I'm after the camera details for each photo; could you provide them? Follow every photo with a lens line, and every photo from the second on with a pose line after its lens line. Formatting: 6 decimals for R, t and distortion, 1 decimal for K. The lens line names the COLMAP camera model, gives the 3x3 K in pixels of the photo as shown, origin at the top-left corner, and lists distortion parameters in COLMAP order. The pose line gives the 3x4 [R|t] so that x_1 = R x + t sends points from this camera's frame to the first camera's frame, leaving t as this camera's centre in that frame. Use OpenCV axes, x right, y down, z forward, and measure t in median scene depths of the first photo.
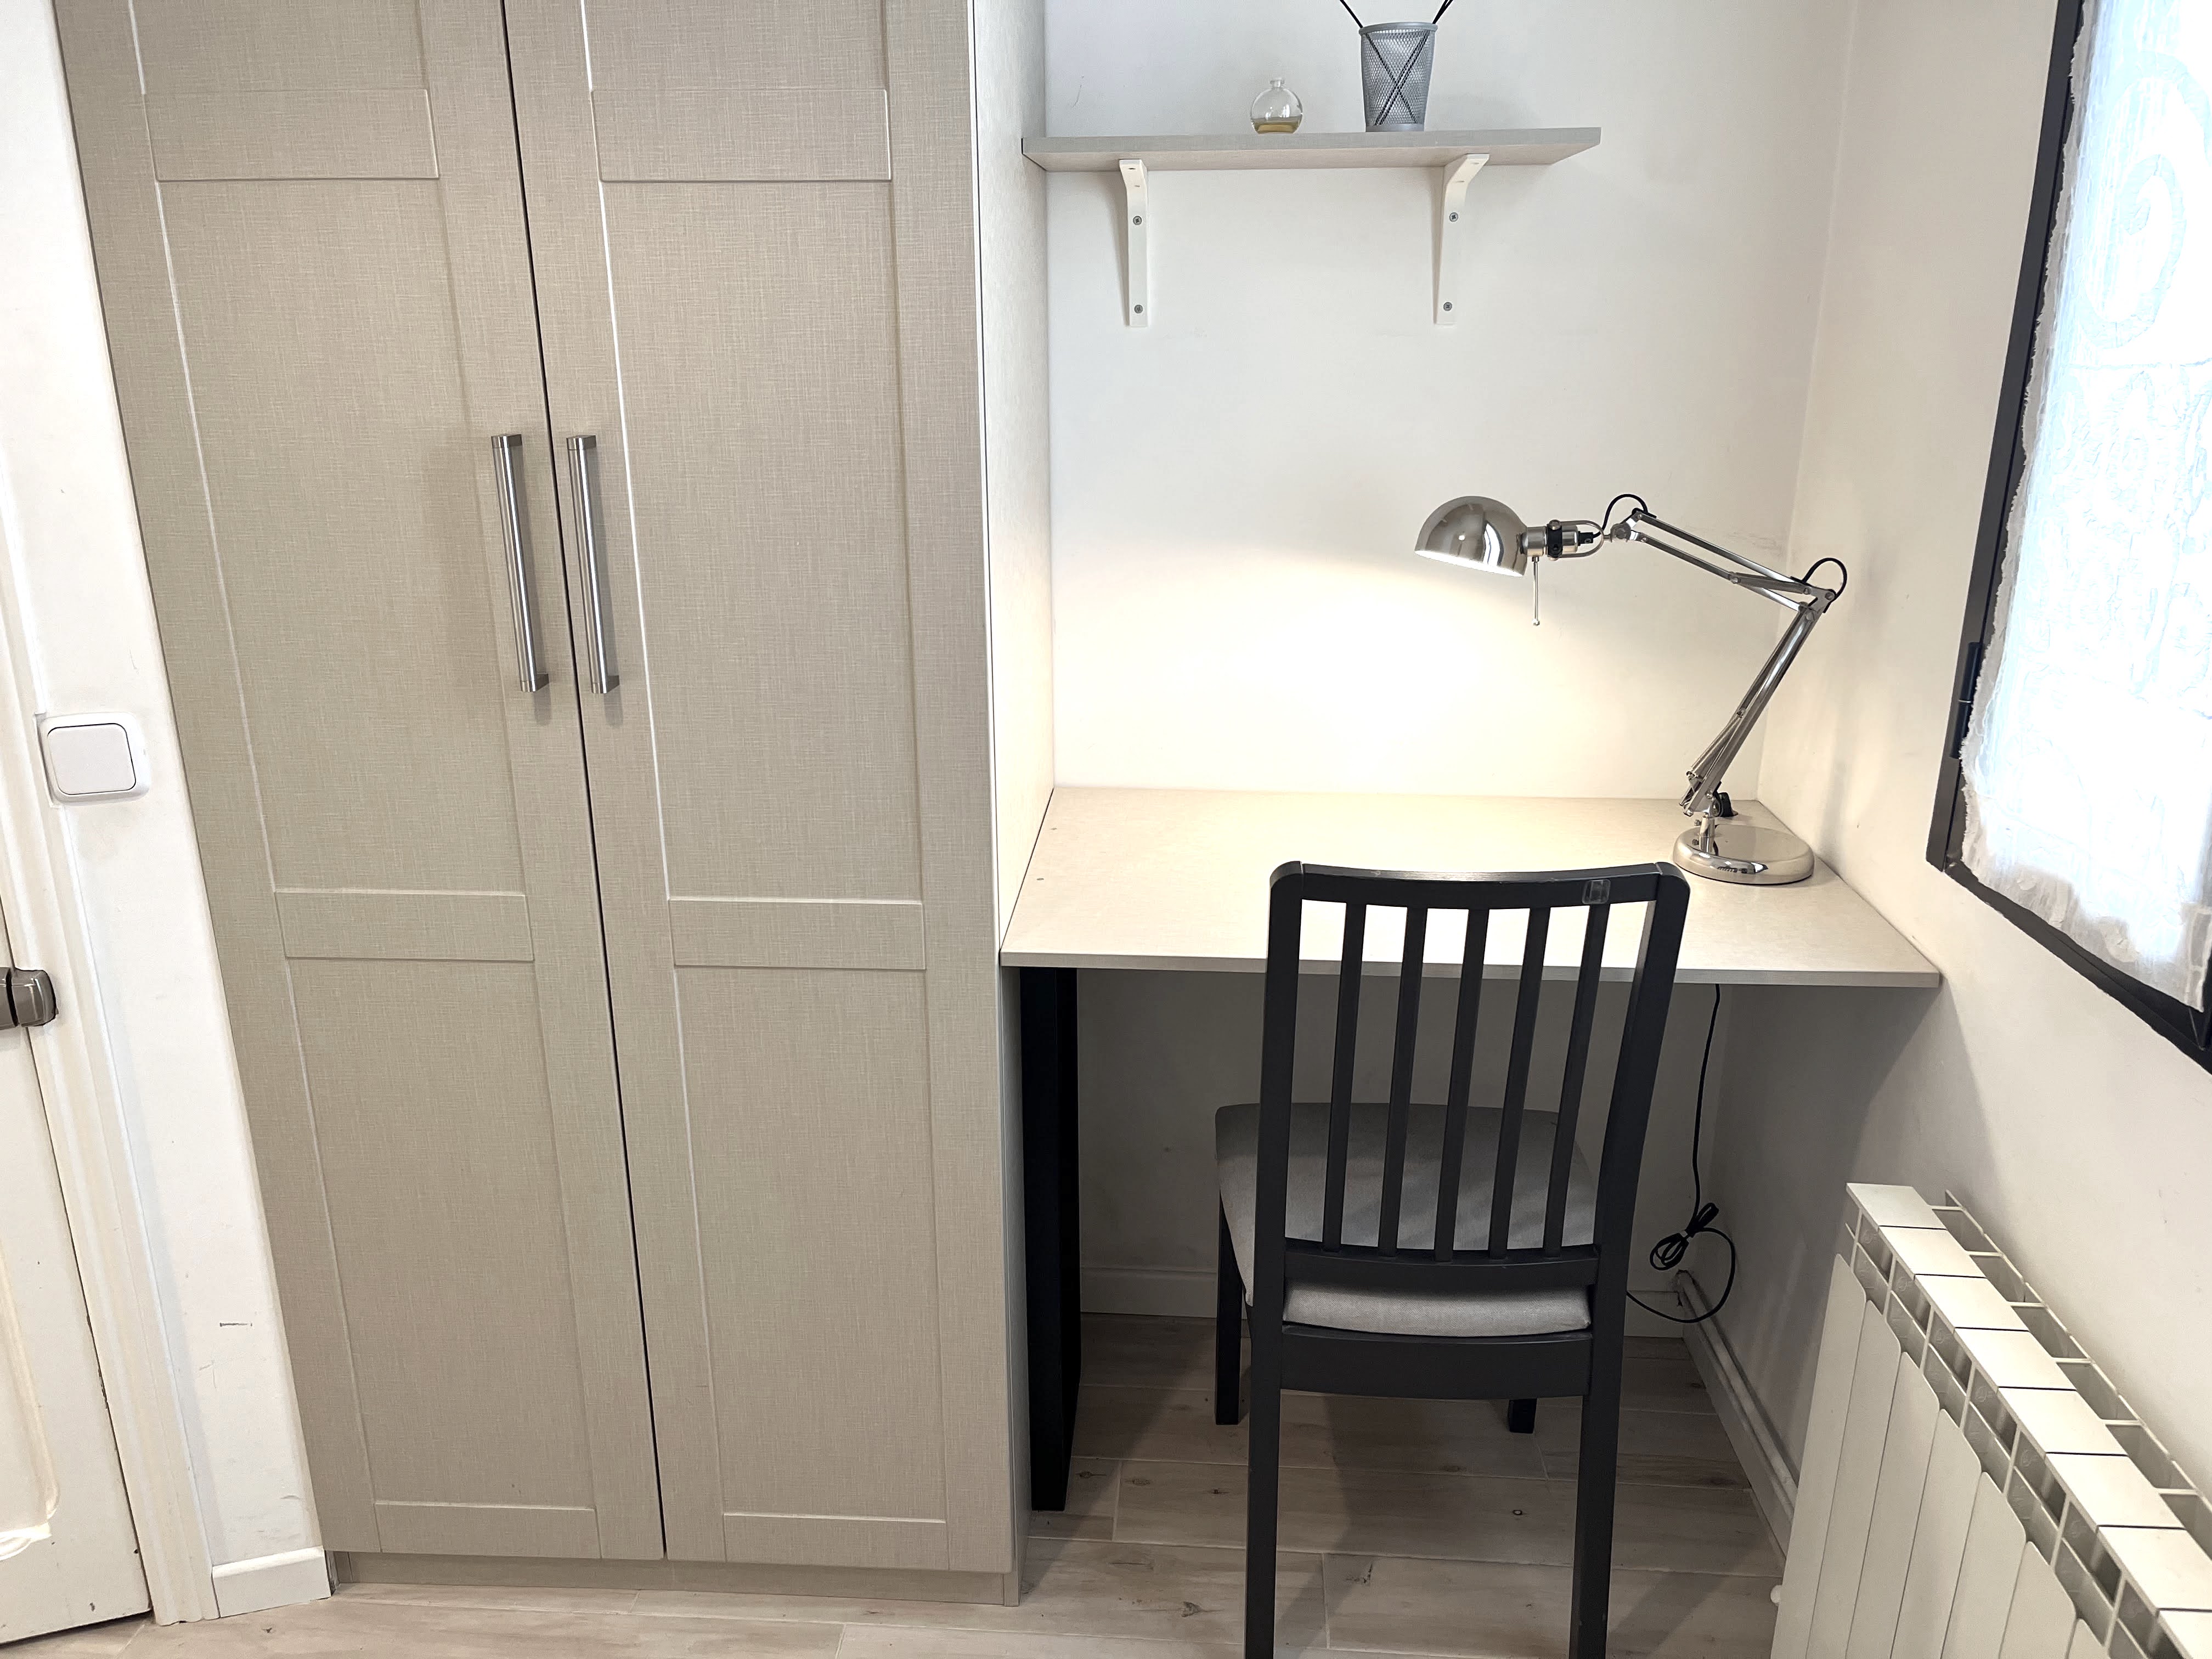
lens RADIAL K [[1681.0, 0, 1104.7], [0, 1681.0, 823.5], [0, 0, 1]] dist [0.037836, -0.032154]
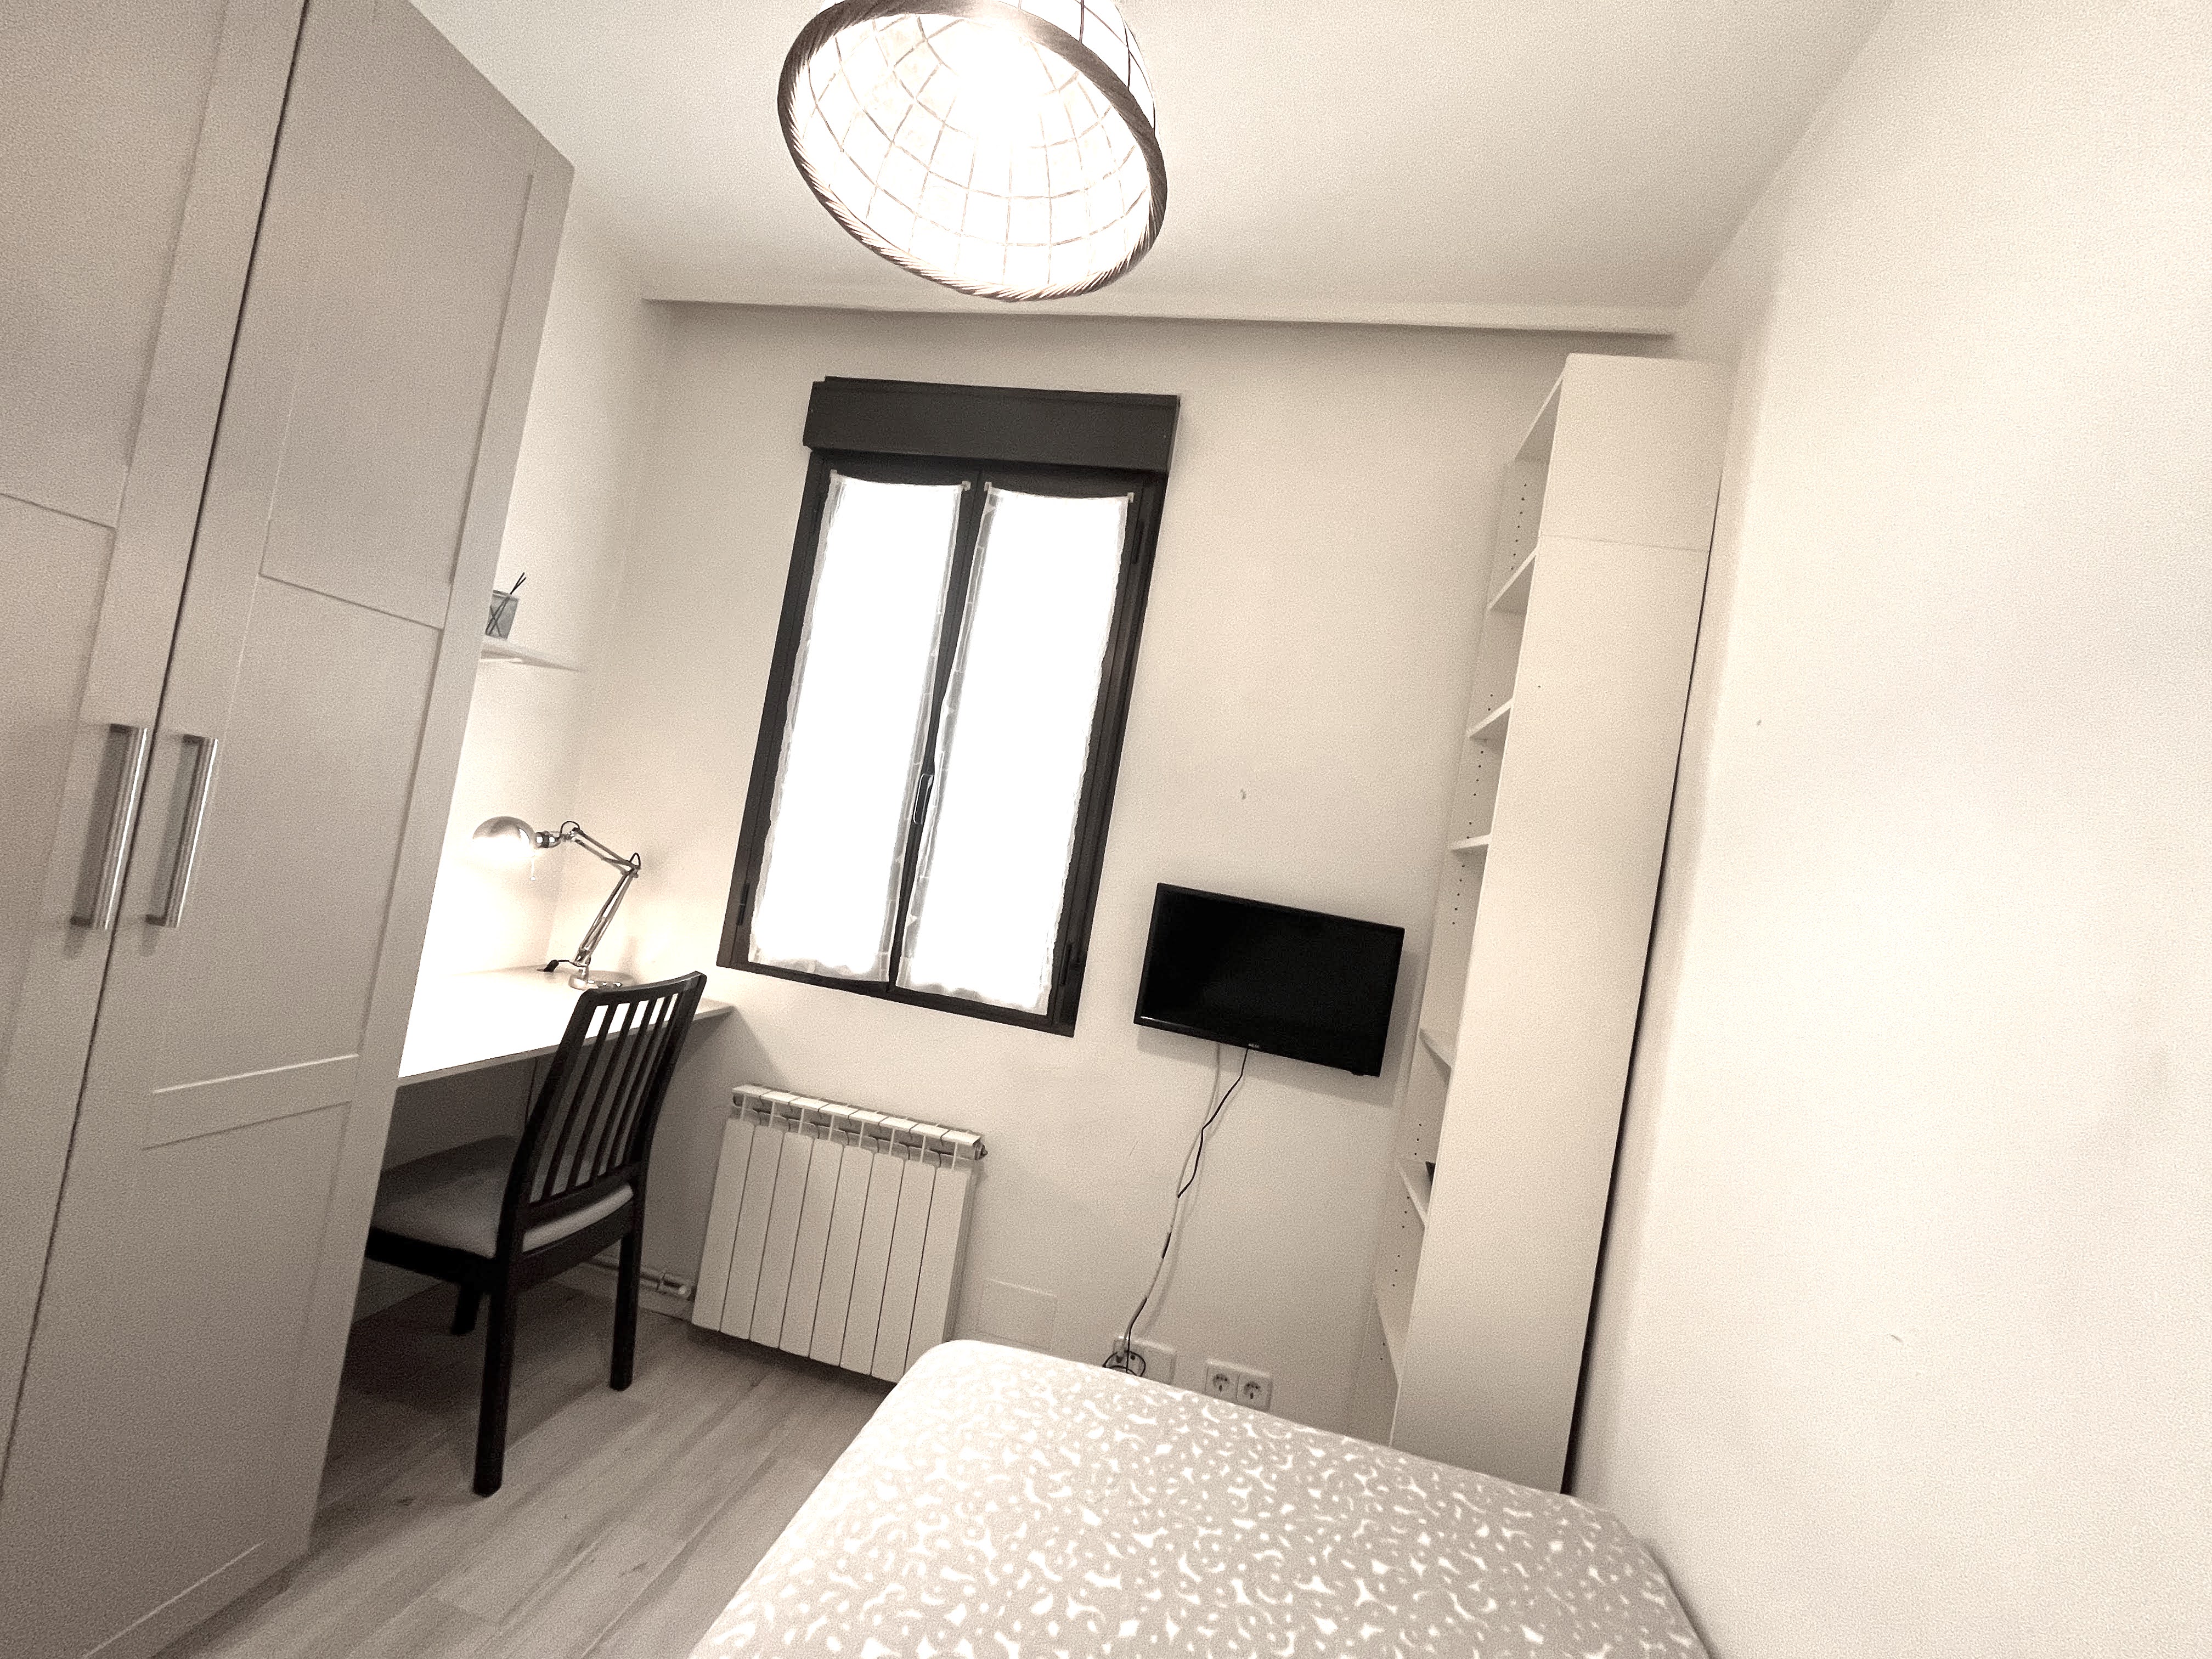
lens RADIAL K [[889.3, 0, 1093.7], [0, 889.3, 826.9], [0, 0, 1]] dist [-0.003329, -0.000368]
pose [[0.152747, 0.056825, 0.986630, -0.777789], [0.140053, 0.987025, -0.078530, -0.000998], [-0.978291, 0.150175, 0.142806, 0.180193]]
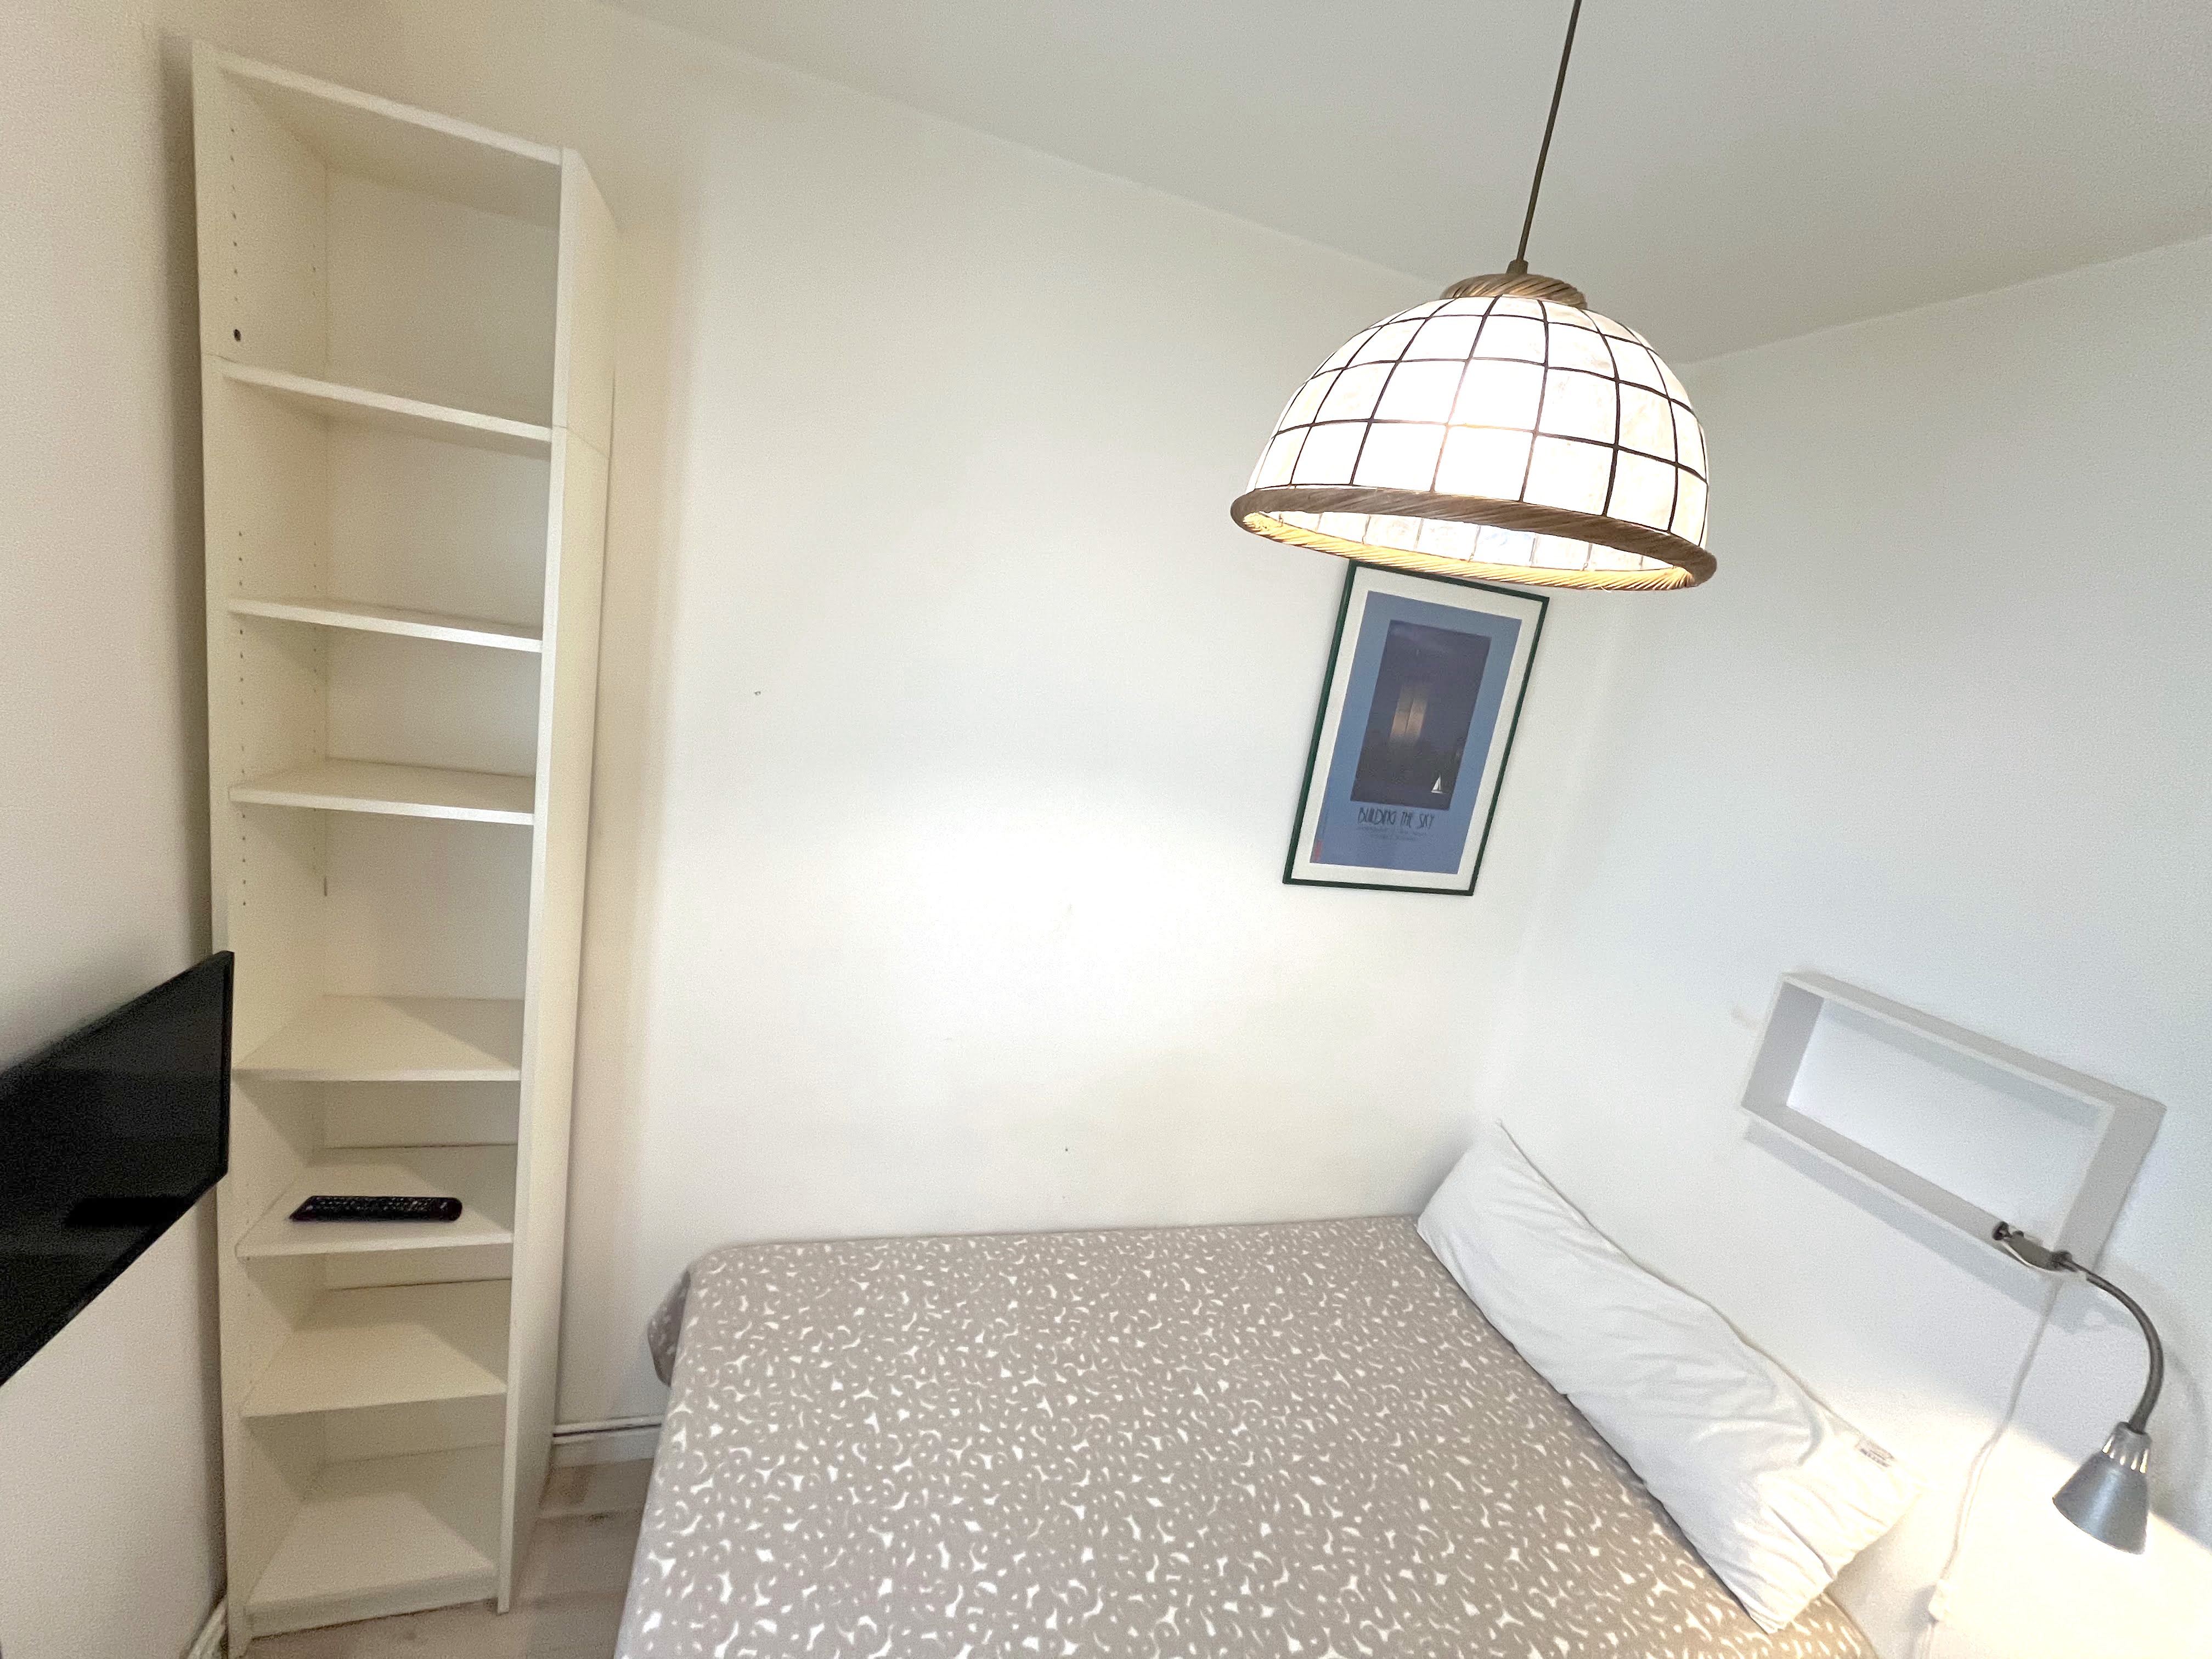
lens RADIAL K [[889.3, 0, 1099.8], [0, 889.3, 824.5], [0, 0, 1]] dist [-0.003329, -0.000368]
pose [[-0.939318, -0.068026, -0.336236, -0.011515], [-0.233382, 0.845083, 0.481008, -0.480492], [0.251426, 0.530290, -0.809677, 0.643437]]
